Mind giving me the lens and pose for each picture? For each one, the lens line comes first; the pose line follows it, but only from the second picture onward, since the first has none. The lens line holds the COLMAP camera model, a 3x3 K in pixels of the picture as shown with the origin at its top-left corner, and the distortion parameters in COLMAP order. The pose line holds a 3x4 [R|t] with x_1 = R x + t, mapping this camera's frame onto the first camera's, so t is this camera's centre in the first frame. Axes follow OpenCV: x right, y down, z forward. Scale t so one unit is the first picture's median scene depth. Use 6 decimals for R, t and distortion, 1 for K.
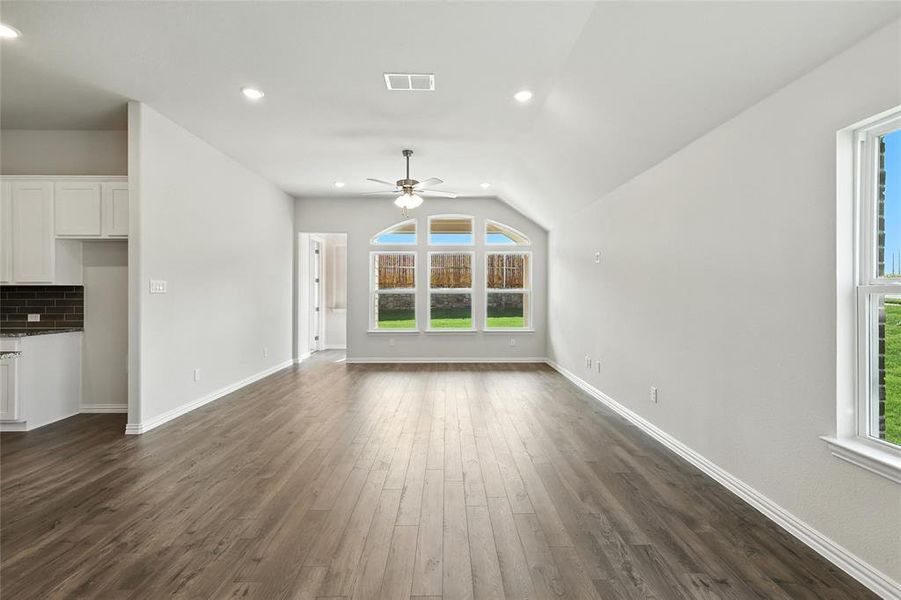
lens RADIAL K [[401.2, 0, 451.6], [0, 401.2, 292.1], [0, 0, 1]] dist [0.000890, 0.000251]
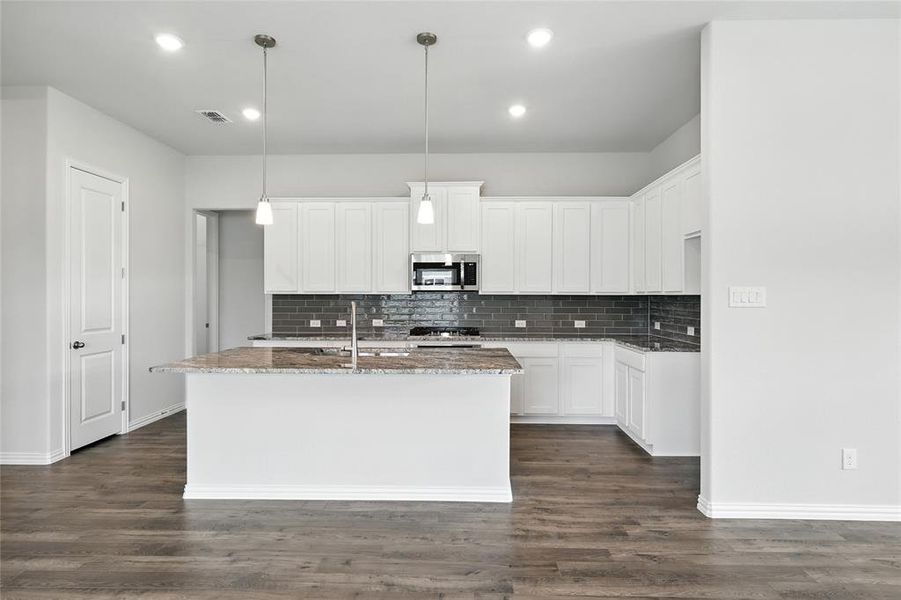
lens RADIAL K [[474.1, 0, 451.2], [0, 474.1, 294.8], [0, 0, 1]] dist [0.004948, 0.000198]
pose [[-0.040201, -0.002651, -0.999188, 0.024901], [-0.000576, 0.999996, -0.002630, -0.011492], [0.999191, 0.000470, -0.040202, 0.443582]]
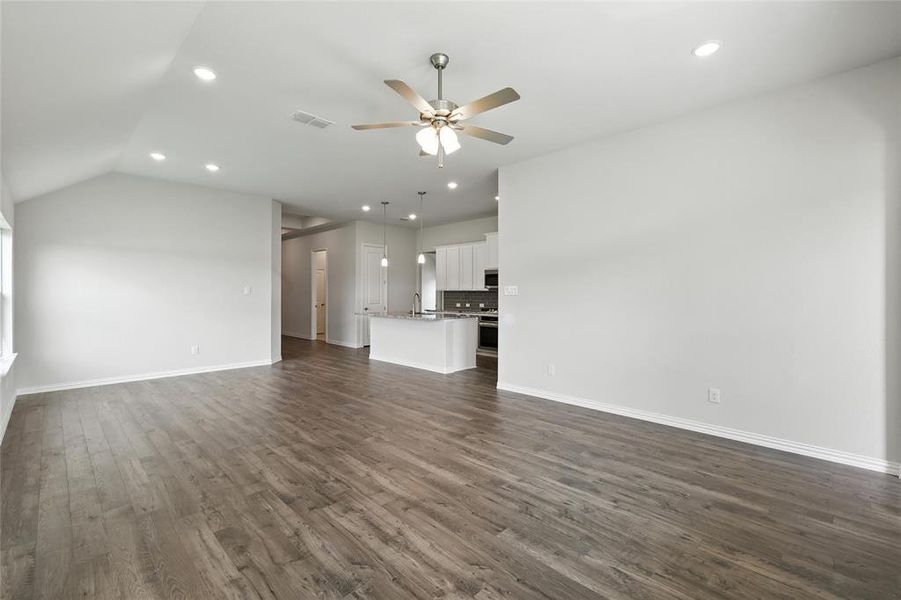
lens RADIAL K [[398.9, 0, 449.1], [0, 398.9, 291.2], [0, 0, 1]] dist [0.003253, 0.000170]
pose [[-0.716988, -0.007168, -0.697048, 0.293501], [-0.003874, 0.999973, -0.006299, -0.001059], [0.697074, -0.001816, -0.716996, 1.437254]]
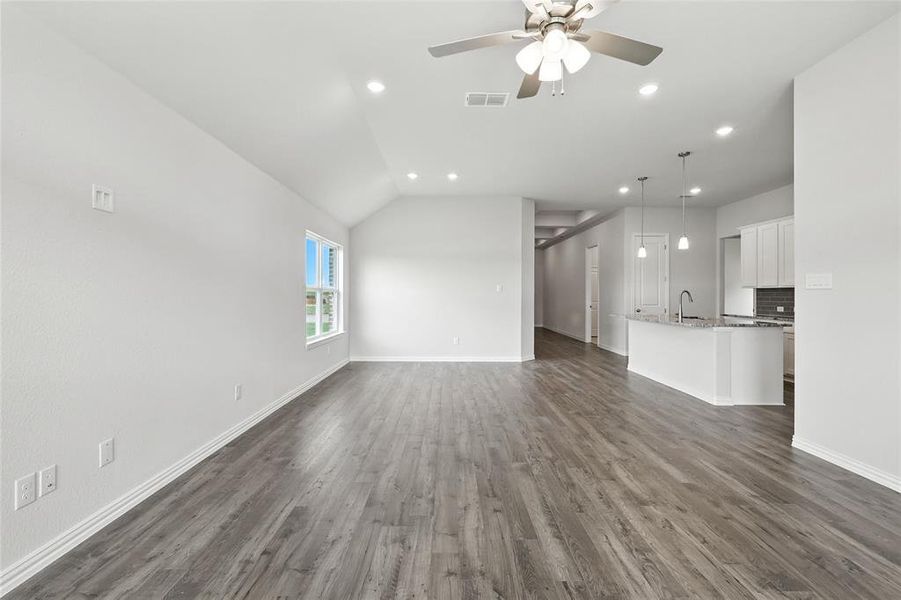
lens RADIAL K [[398.9, 0, 449.1], [0, 398.9, 291.2], [0, 0, 1]] dist [0.003253, 0.000170]
pose [[-0.999938, -0.007627, 0.008084, -0.007348], [-0.007699, 0.999931, -0.008831, 0.014890], [-0.008016, -0.008893, -0.999928, 1.406647]]
